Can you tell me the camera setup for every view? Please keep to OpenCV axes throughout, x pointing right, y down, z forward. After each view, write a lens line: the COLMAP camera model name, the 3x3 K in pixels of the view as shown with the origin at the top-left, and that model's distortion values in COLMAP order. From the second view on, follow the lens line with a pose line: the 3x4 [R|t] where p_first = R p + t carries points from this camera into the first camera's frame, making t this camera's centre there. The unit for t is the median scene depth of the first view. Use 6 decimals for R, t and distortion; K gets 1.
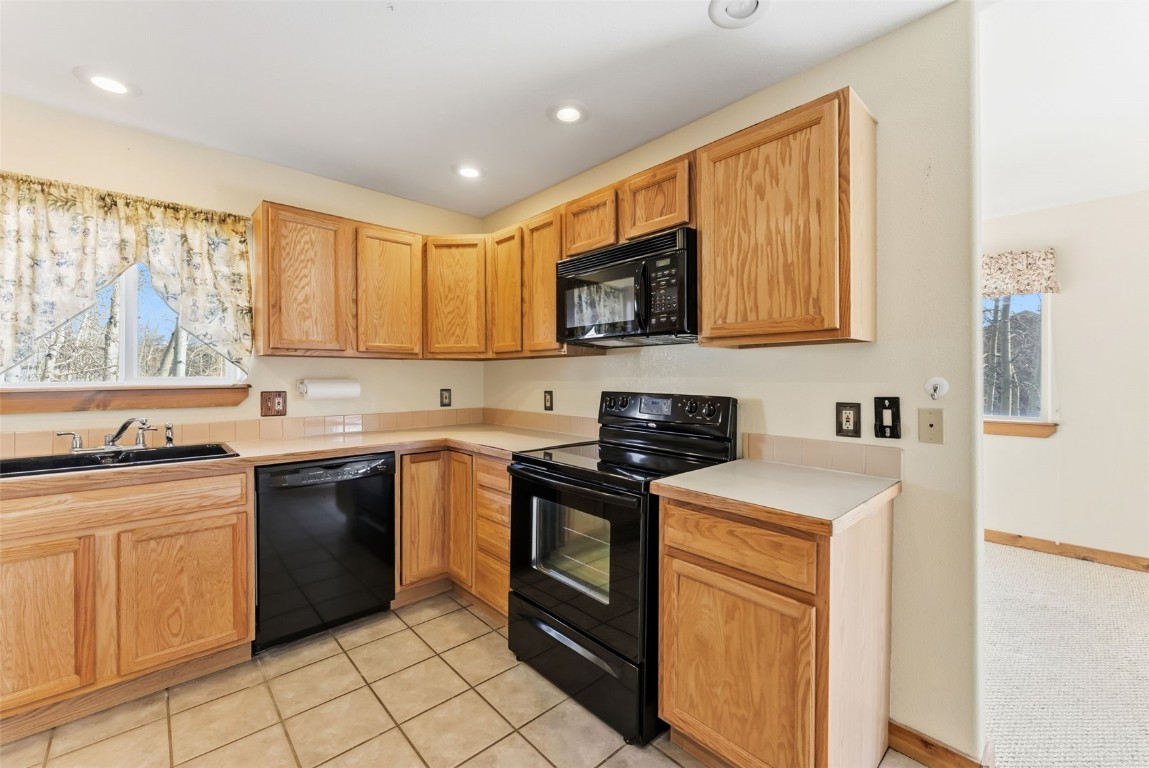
lens RADIAL K [[470.2, 0, 575.8], [0, 470.2, 379.6], [0, 0, 1]] dist [-0.000918, 0.000313]
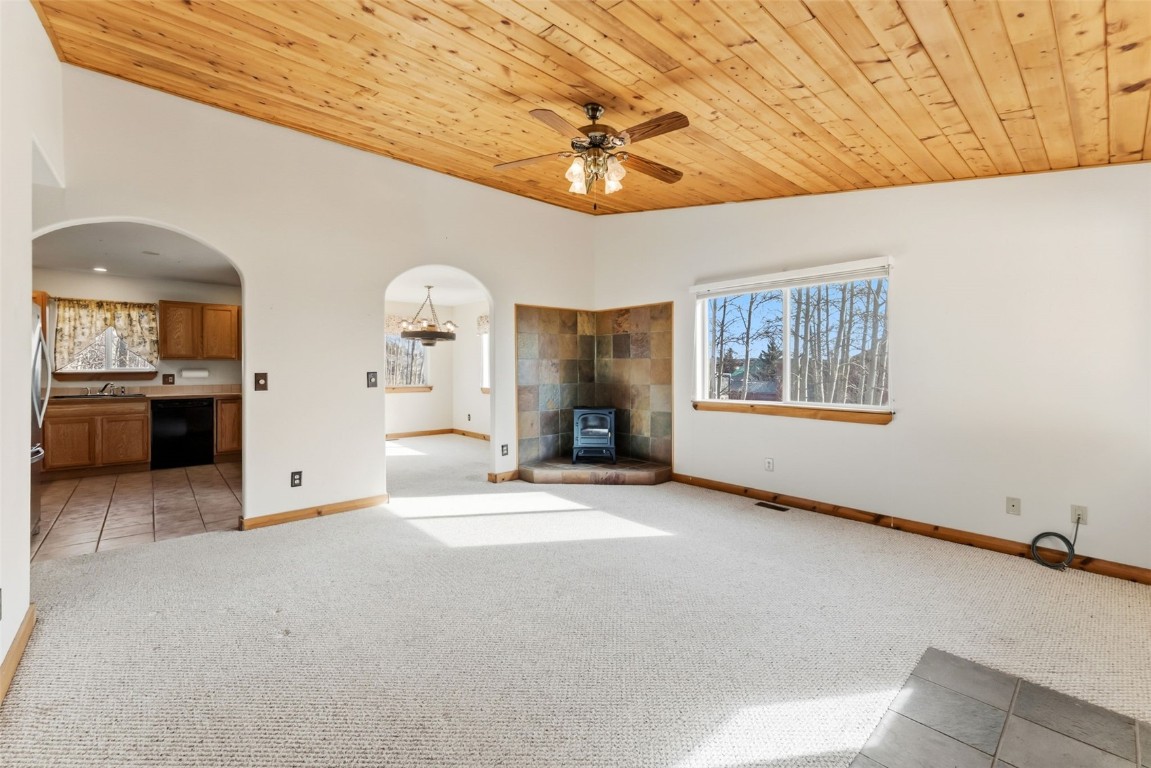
lens RADIAL K [[475.8, 0, 569.7], [0, 475.8, 371.5], [0, 0, 1]] dist [-0.000514, -0.000083]
pose [[0.999823, 0.003532, -0.018501, 1.669869], [-0.003510, 0.999993, 0.001195, 0.000836], [0.018505, -0.001130, 0.999828, -1.602643]]
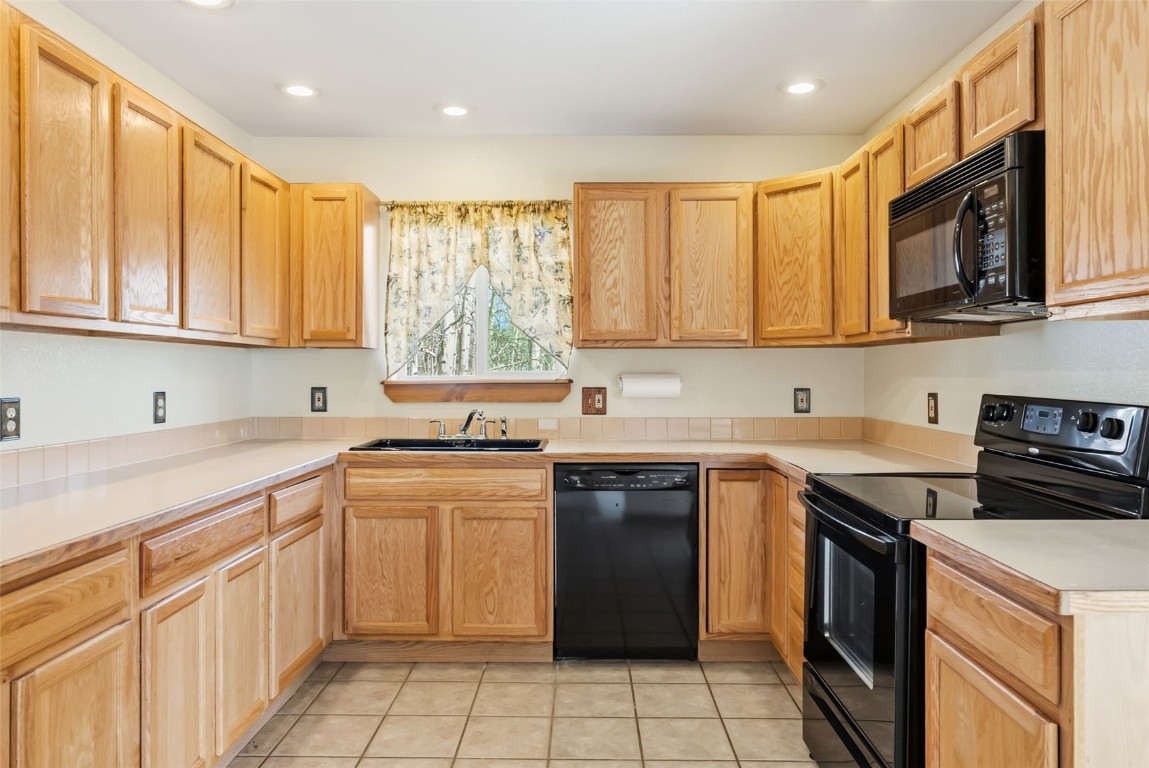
lens RADIAL K [[773.7, 0, 573.2], [0, 773.7, 373.9], [0, 0, 1]] dist [0.003769, -0.000387]
pose [[0.727744, 0.001522, -0.685848, 0.396291], [-0.003328, 0.999994, -0.001312, 0.001645], [0.685841, 0.003238, 0.727744, -0.124047]]
